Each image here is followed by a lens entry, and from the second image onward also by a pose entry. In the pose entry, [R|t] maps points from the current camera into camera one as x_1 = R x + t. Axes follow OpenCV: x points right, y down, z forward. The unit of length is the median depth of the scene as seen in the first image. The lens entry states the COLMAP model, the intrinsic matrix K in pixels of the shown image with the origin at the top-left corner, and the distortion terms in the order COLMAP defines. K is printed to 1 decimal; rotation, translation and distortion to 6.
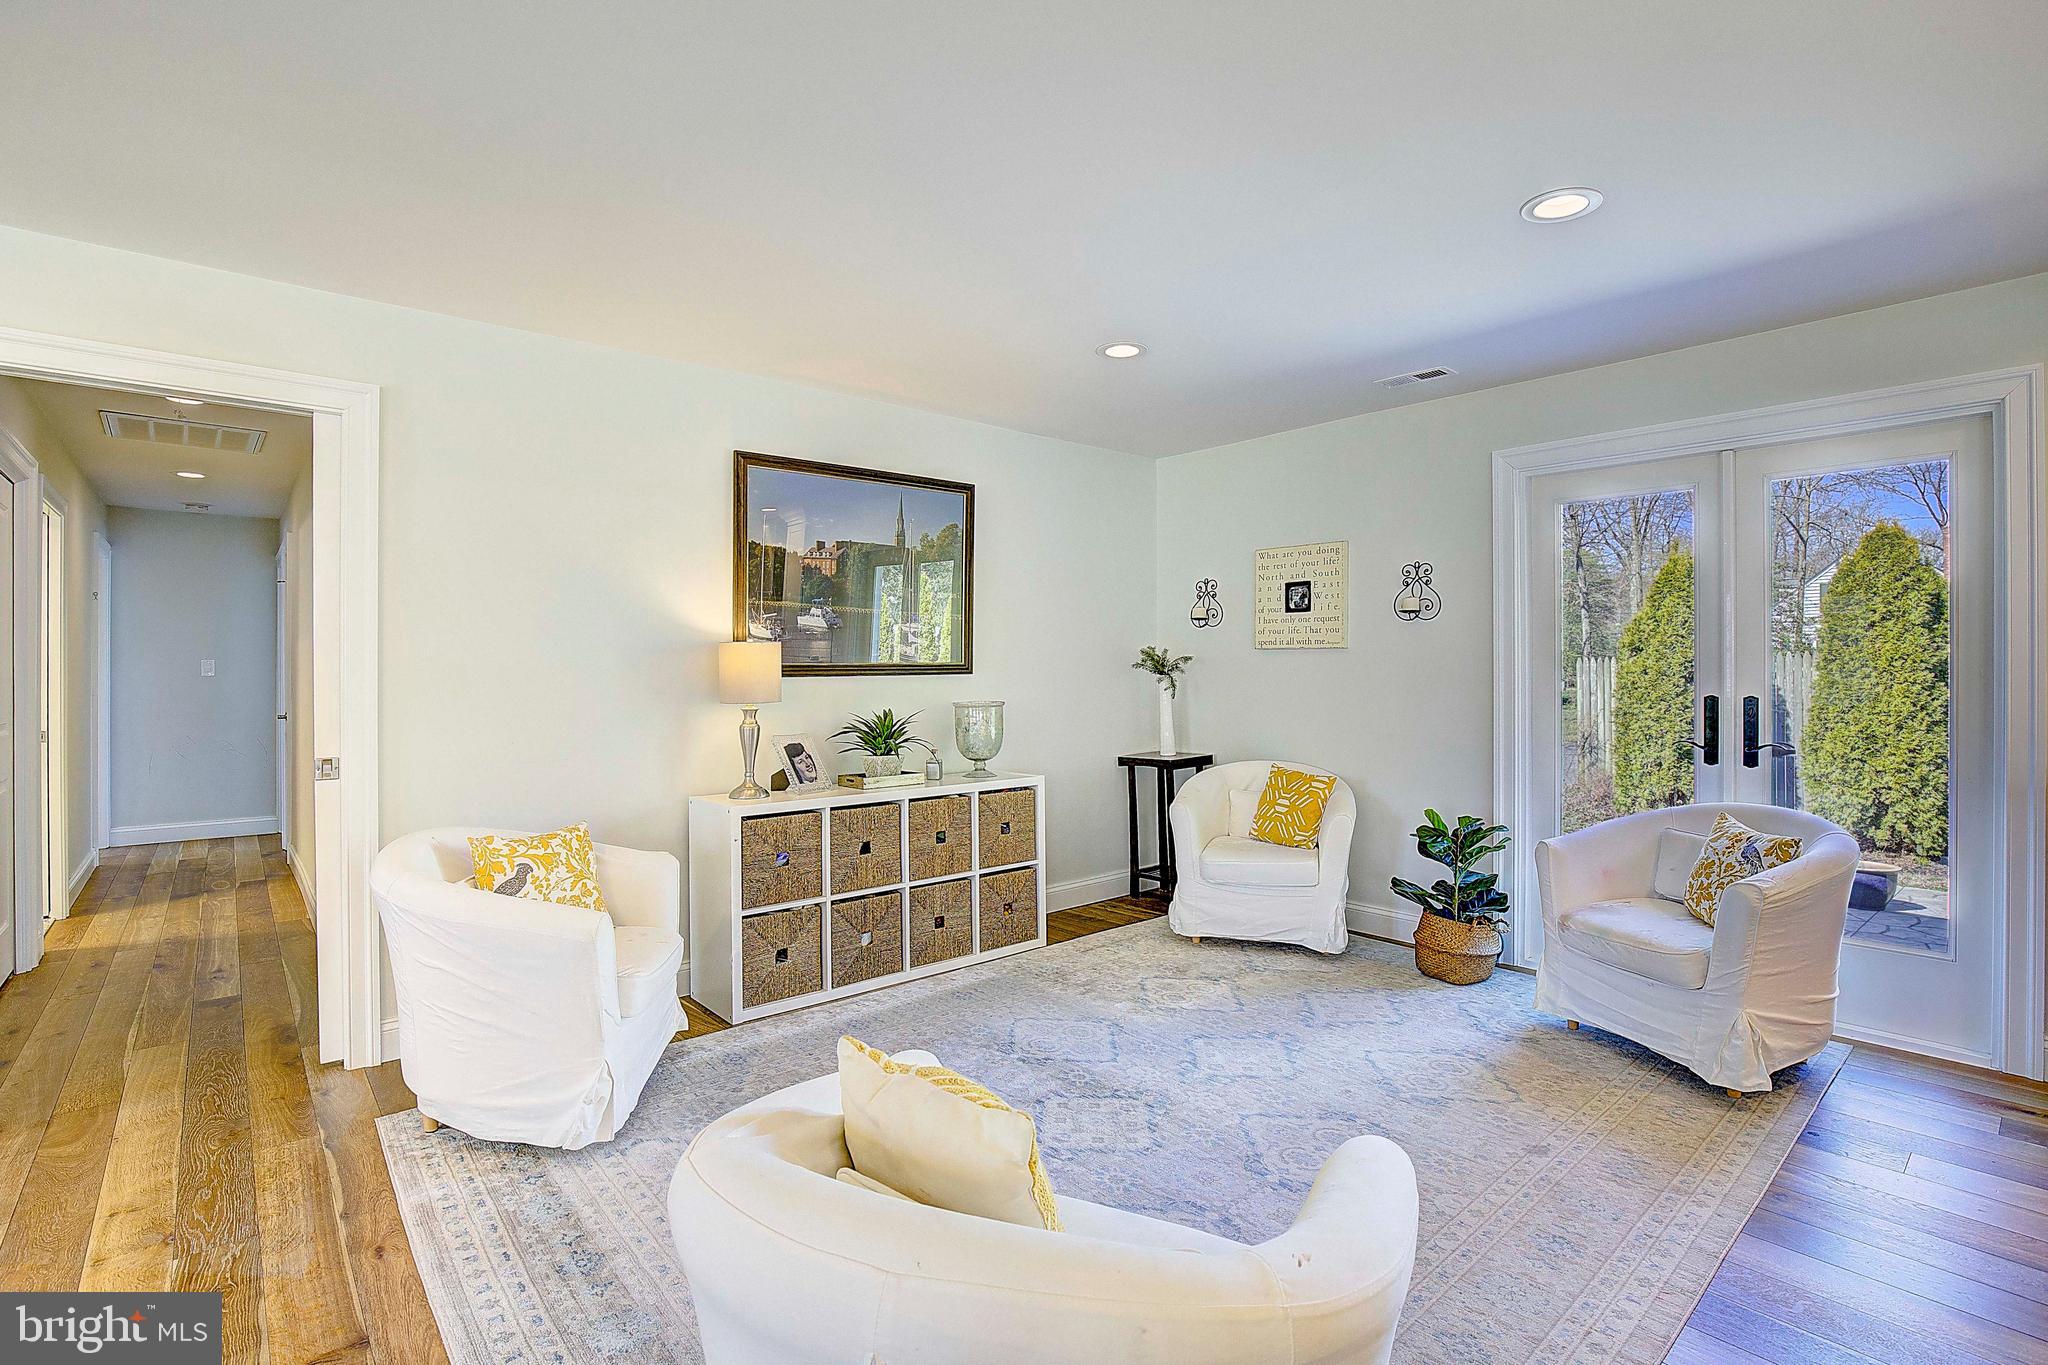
lens RADIAL K [[947.0, 0, 1009.8], [0, 947.0, 676.3], [0, 0, 1]] dist [-0.026820, 0.003190]
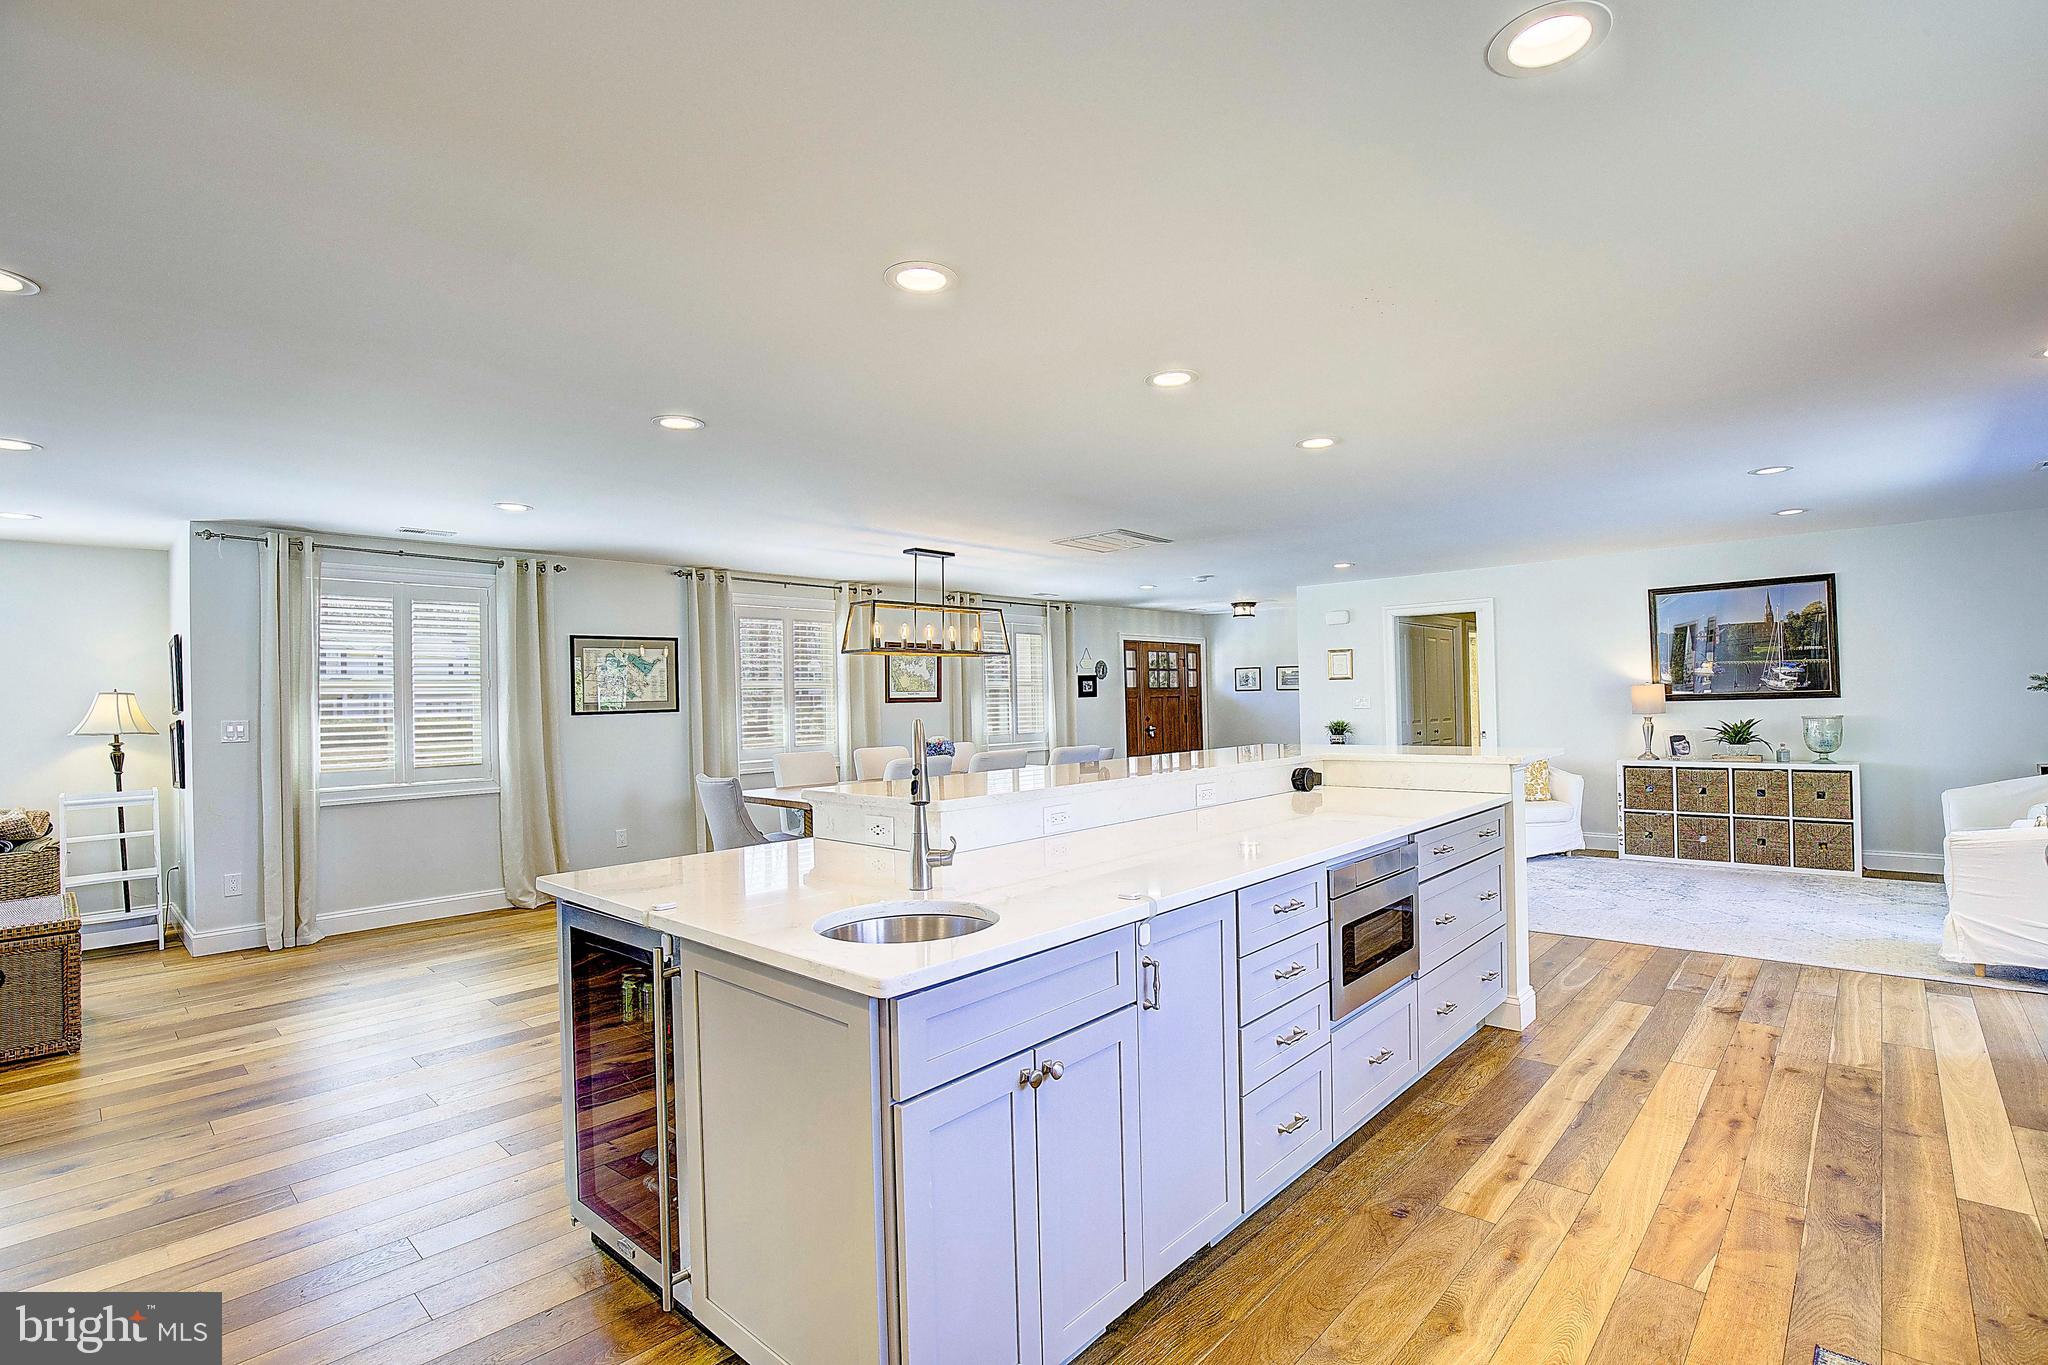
lens RADIAL K [[947.0, 0, 1024.0], [0, 947.0, 674.7], [0, 0, 1]] dist [-0.026820, 0.003190]
pose [[0.113418, -0.035021, -0.992930, 1.461253], [0.005294, 0.999386, -0.034644, 0.006091], [0.993533, -0.001327, 0.113534, -0.528334]]
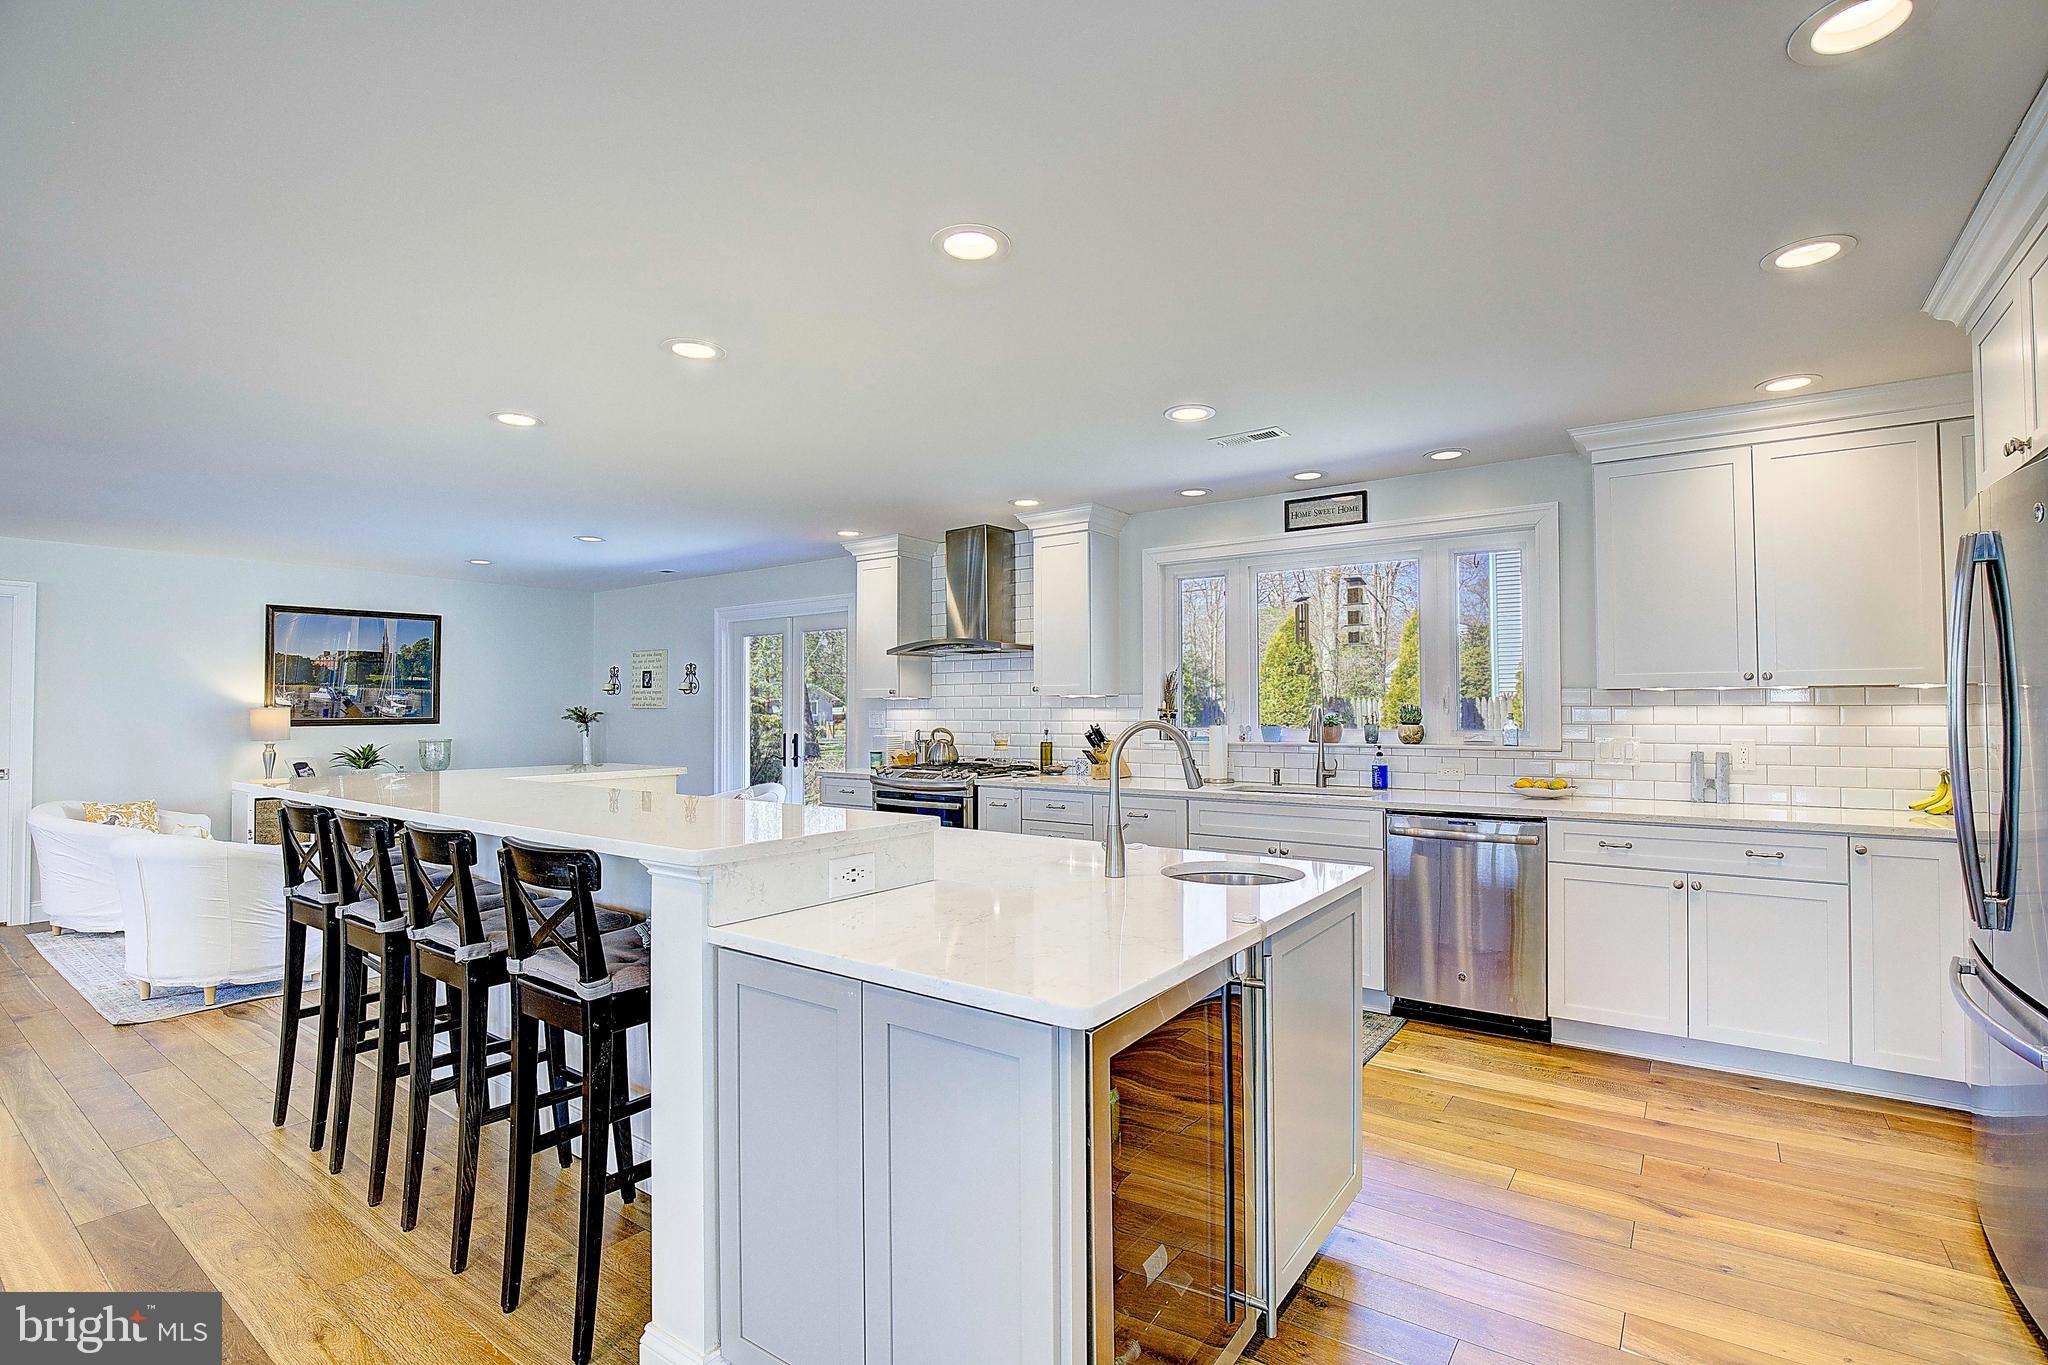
lens RADIAL K [[947.0, 0, 1022.8], [0, 947.0, 685.0], [0, 0, 1]] dist [-0.026820, 0.003190]
pose [[0.973088, 0.002429, 0.230421, 0.687338], [0.005772, 0.999374, -0.034910, -0.008295], [-0.230361, 0.035301, 0.972465, -1.045011]]
